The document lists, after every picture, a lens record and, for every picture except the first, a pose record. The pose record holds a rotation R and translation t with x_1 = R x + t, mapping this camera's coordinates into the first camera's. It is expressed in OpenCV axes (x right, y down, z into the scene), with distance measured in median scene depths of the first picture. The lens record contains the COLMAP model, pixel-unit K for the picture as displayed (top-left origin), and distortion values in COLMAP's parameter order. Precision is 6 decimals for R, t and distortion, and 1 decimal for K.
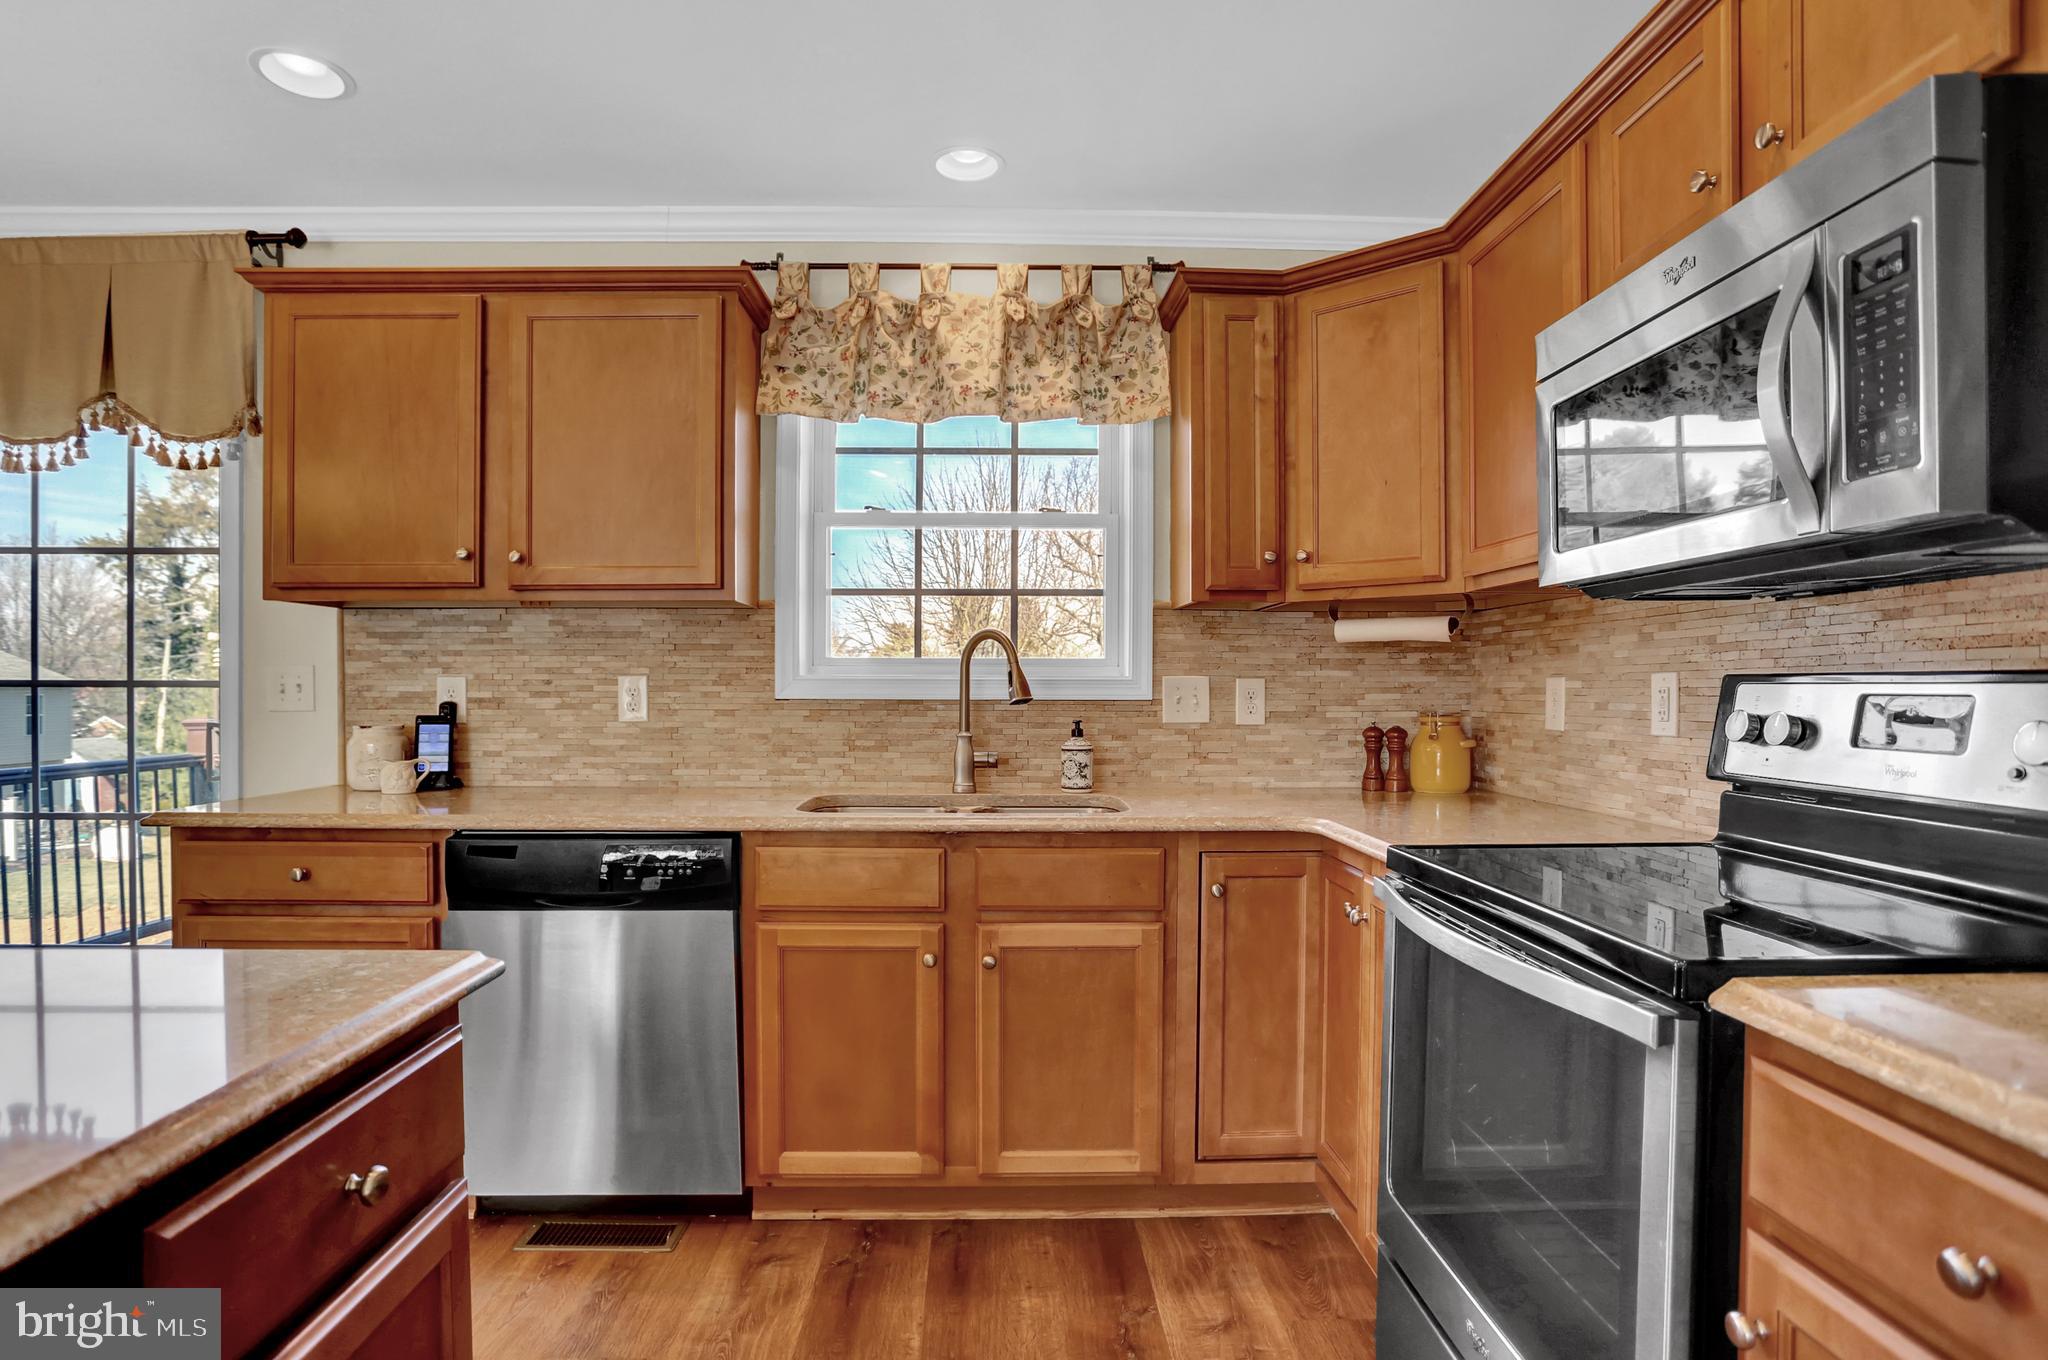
lens RADIAL K [[1073.7, 0, 1016.7], [0, 1073.7, 700.2], [0, 0, 1]] dist [-0.080321, 0.039790]
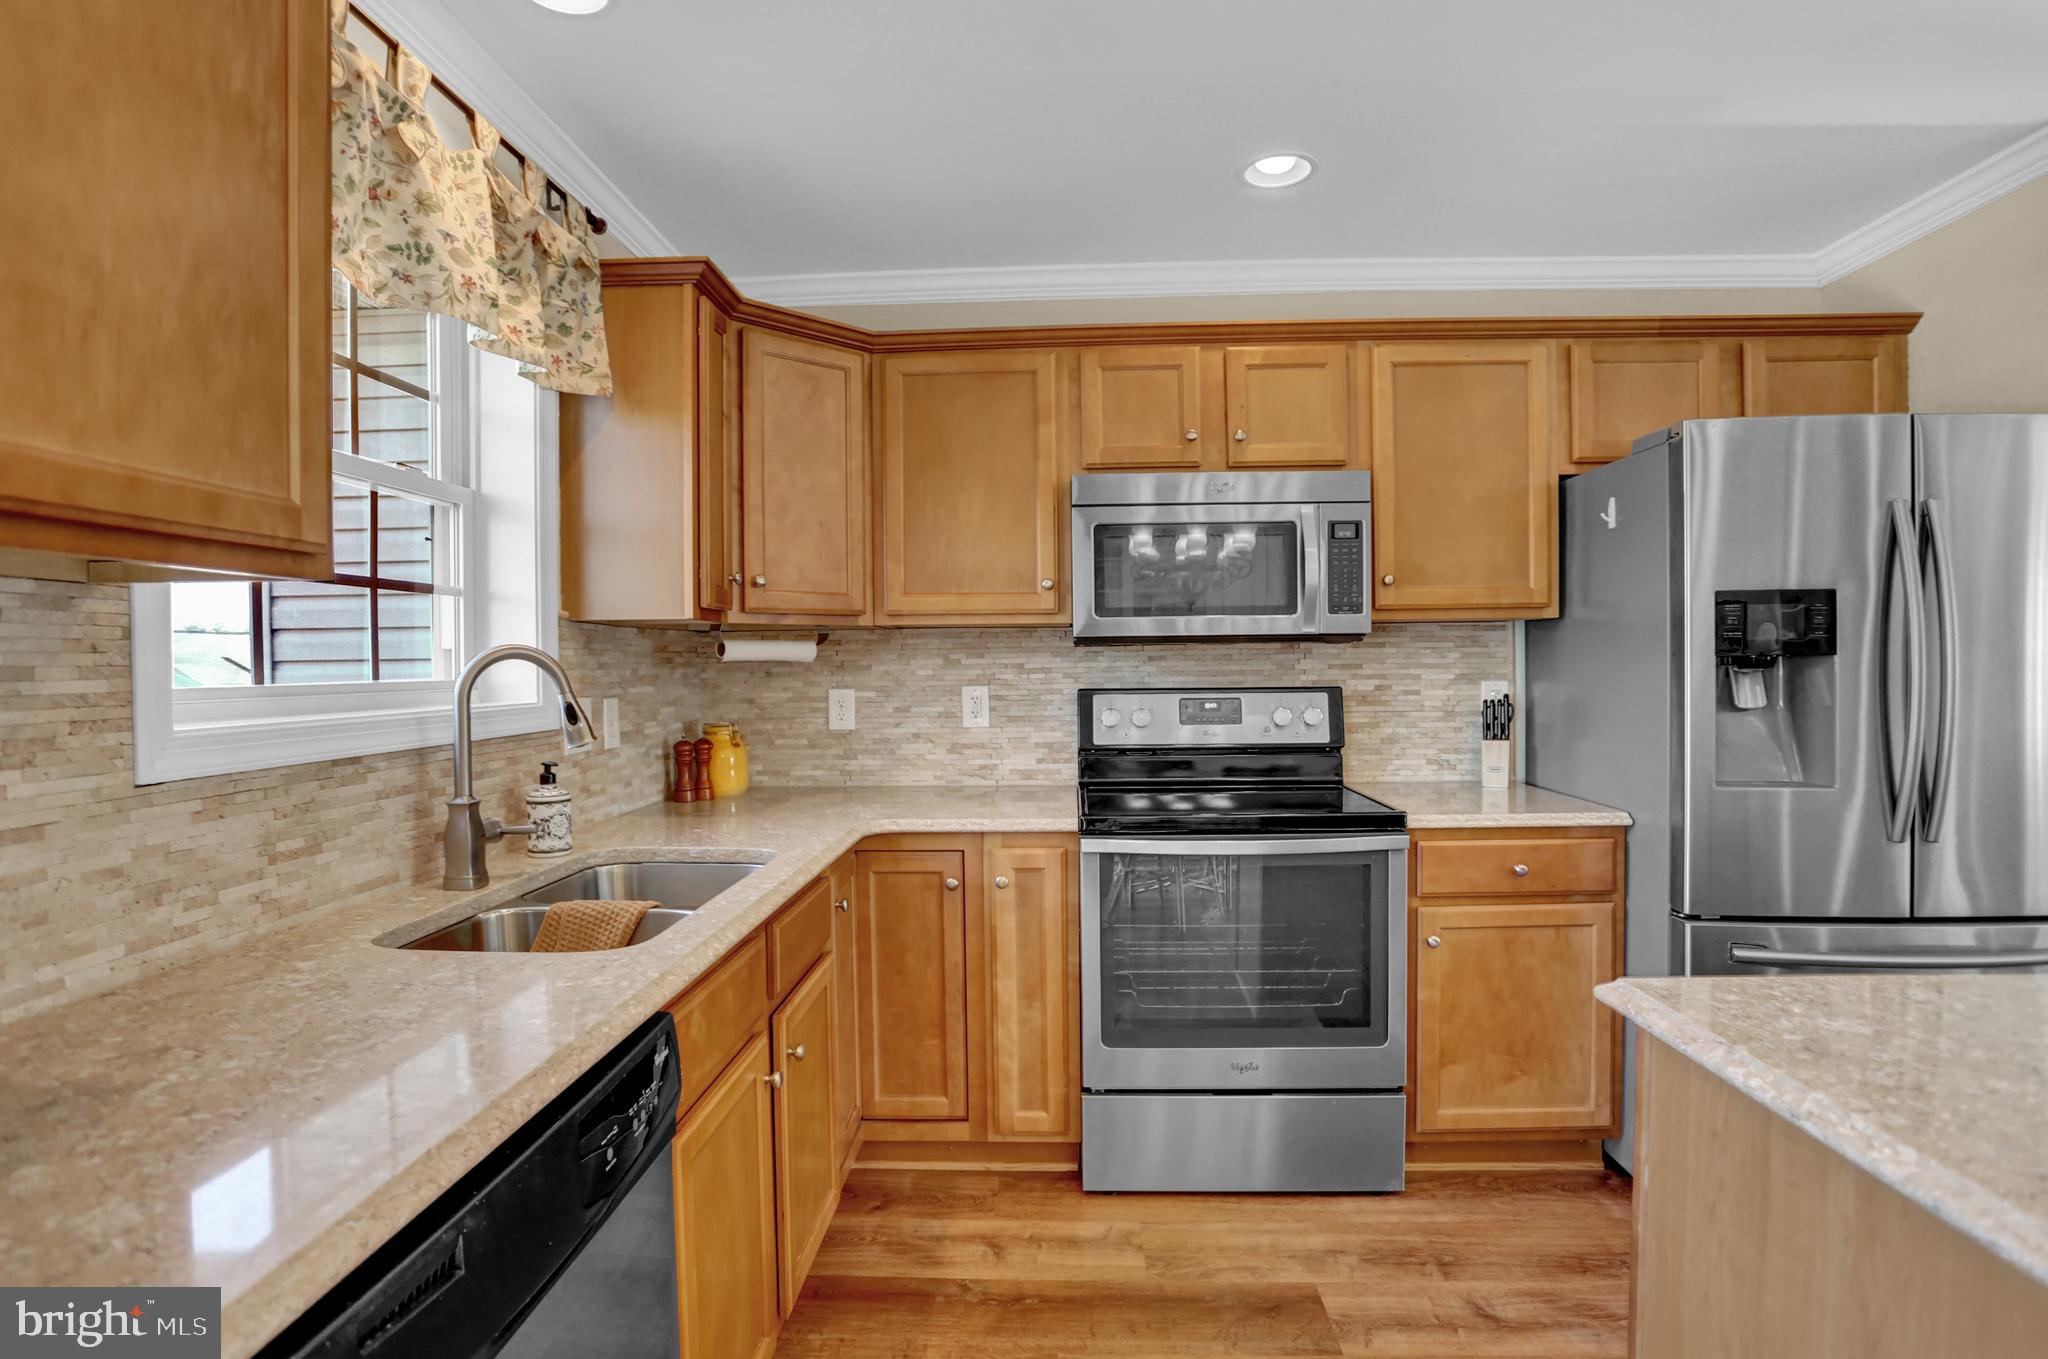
lens RADIAL K [[1004.4, 0, 1024.0], [0, 1004.4, 679.5], [0, 0, 1]] dist [-0.072807, 0.027982]
pose [[0.075254, -0.022579, 0.996909, -0.626889], [0.021465, 0.999549, 0.021018, -0.048553], [-0.996933, 0.019817, 0.075704, 0.607506]]
